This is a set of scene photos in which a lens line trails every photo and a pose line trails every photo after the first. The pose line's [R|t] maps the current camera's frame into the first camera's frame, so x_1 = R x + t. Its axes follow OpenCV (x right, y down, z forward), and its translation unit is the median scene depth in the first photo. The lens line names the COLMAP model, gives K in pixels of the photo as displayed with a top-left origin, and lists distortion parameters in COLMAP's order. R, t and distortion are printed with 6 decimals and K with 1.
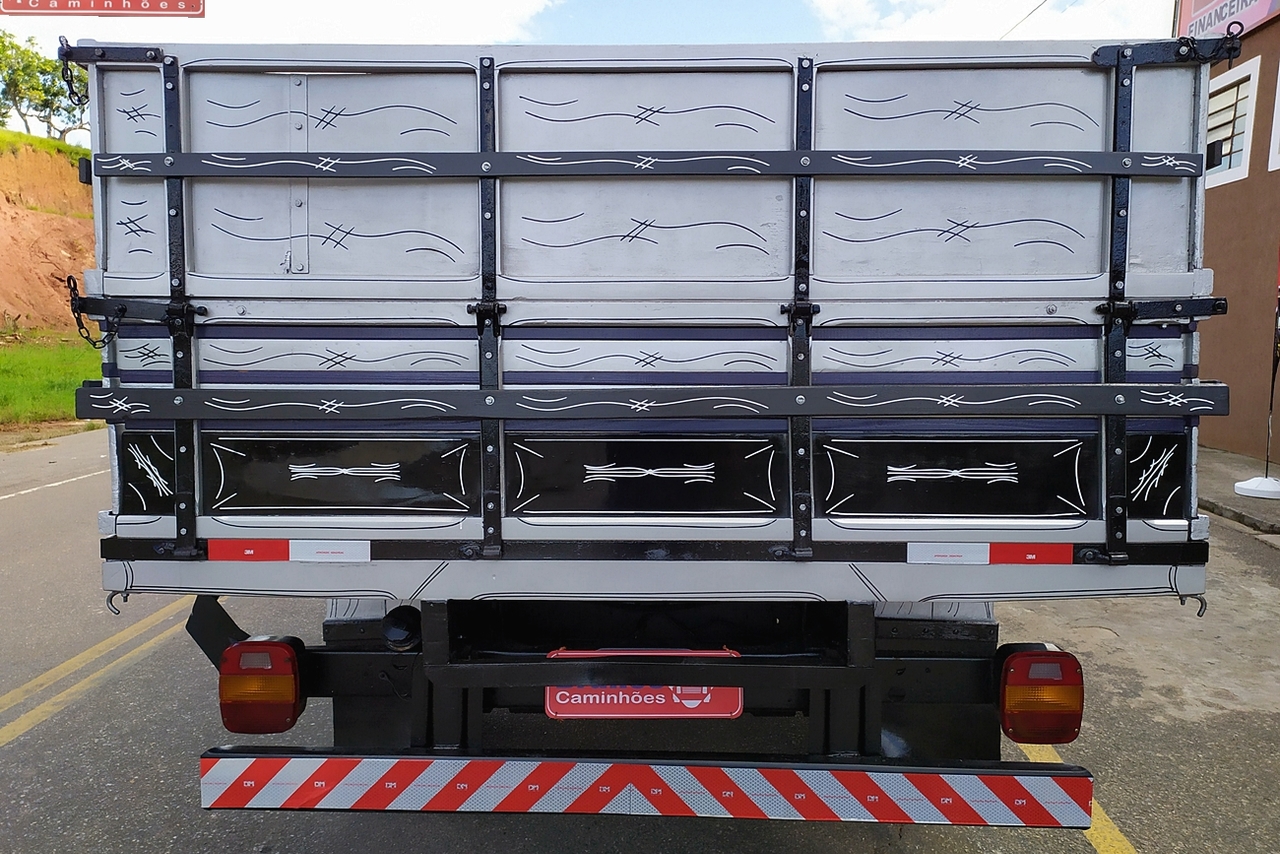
lens RADIAL K [[799.5, 0, 639.7], [0, 799.5, 380.4], [0, 0, 1]] dist [0.015420, -0.001451]
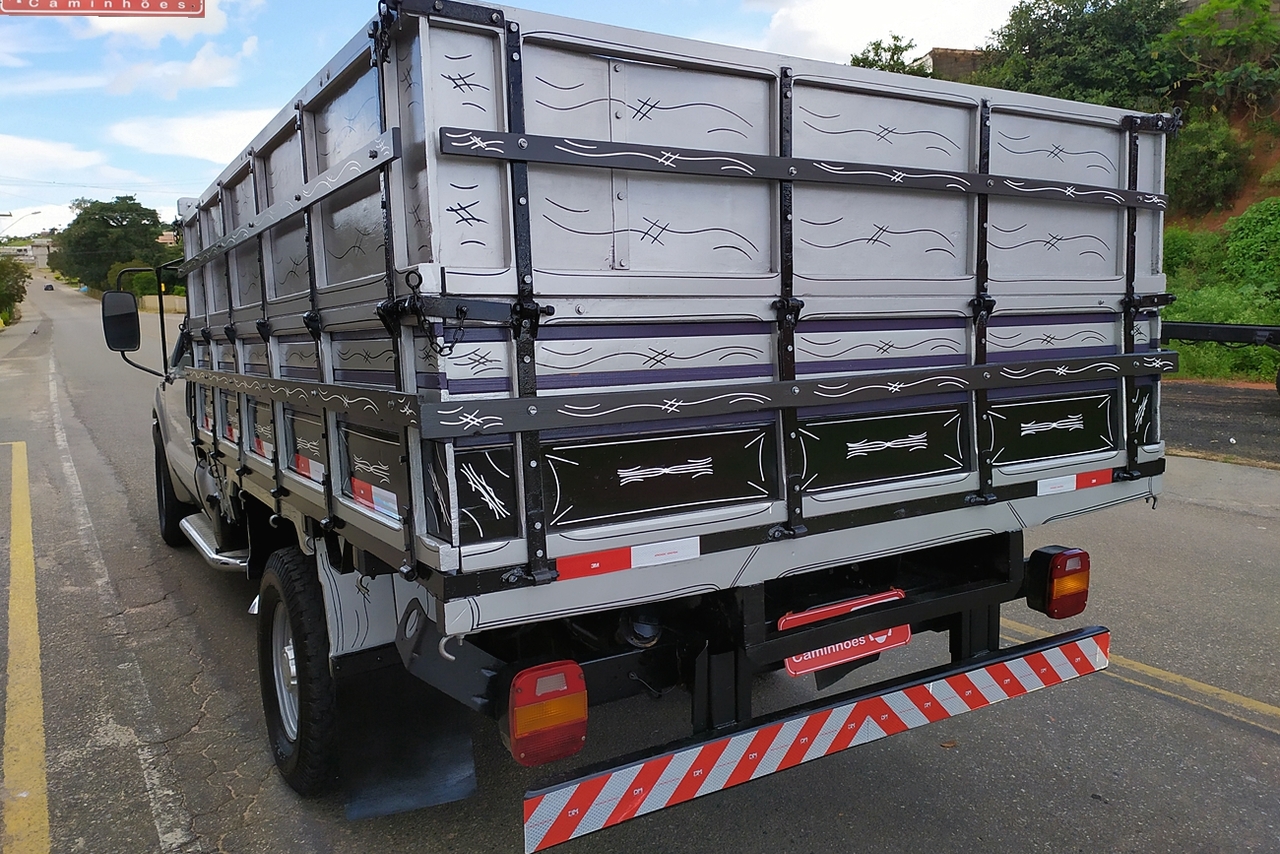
lens RADIAL K [[957.4, 0, 640.0], [0, 957.4, 427.0], [0, 0, 1]] dist [0.033447, -0.002009]
pose [[0.841266, -0.076434, 0.535191, -1.041614], [0.059681, 0.997035, 0.048582, -0.000222], [-0.537318, -0.008930, 0.843333, 0.018806]]
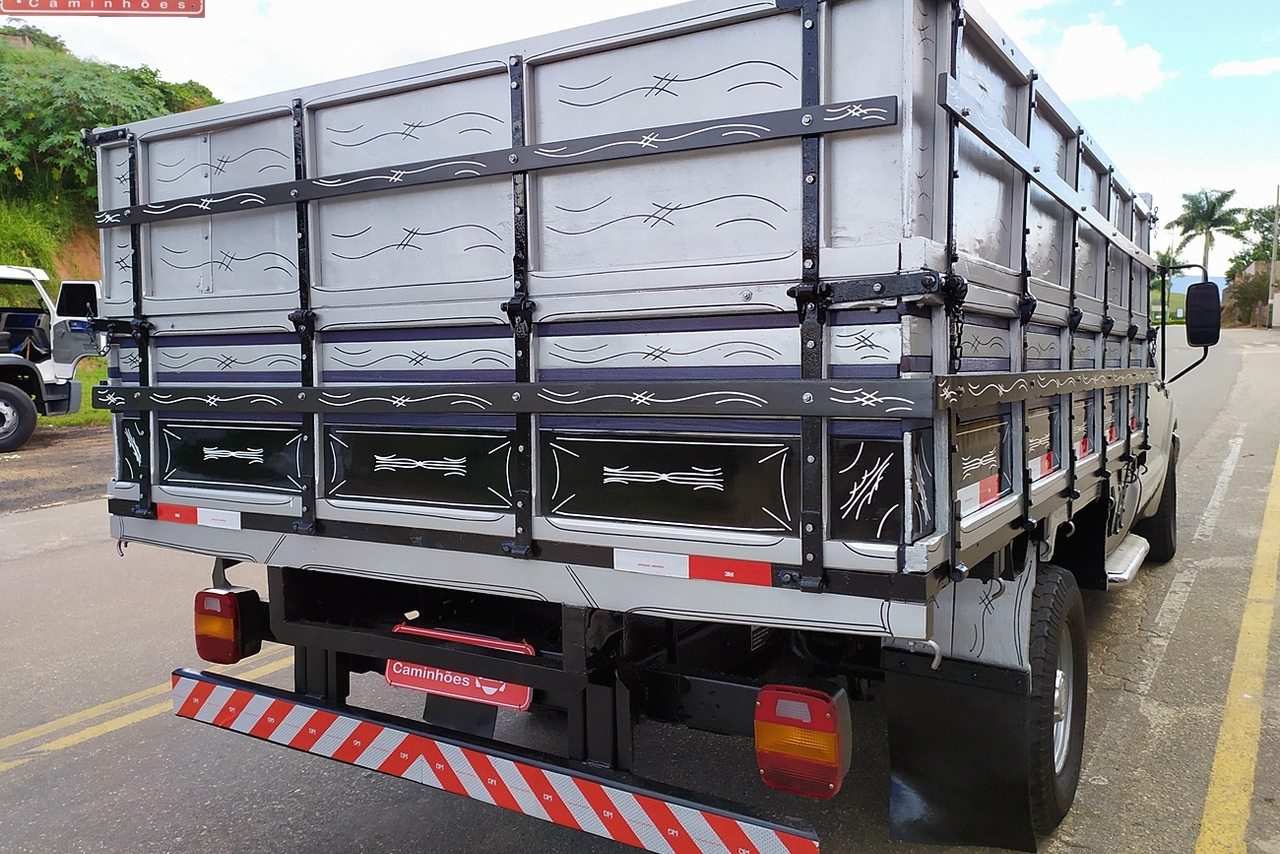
lens RADIAL K [[1012.4, 0, 639.3], [0, 1012.4, 387.7], [0, 0, 1]] dist [0.038865, -0.001392]
pose [[0.862118, -0.000408, -0.506707, 0.959151], [0.006165, 0.999934, 0.009685, 0.001264], [0.506670, -0.011474, 0.862064, -0.018895]]
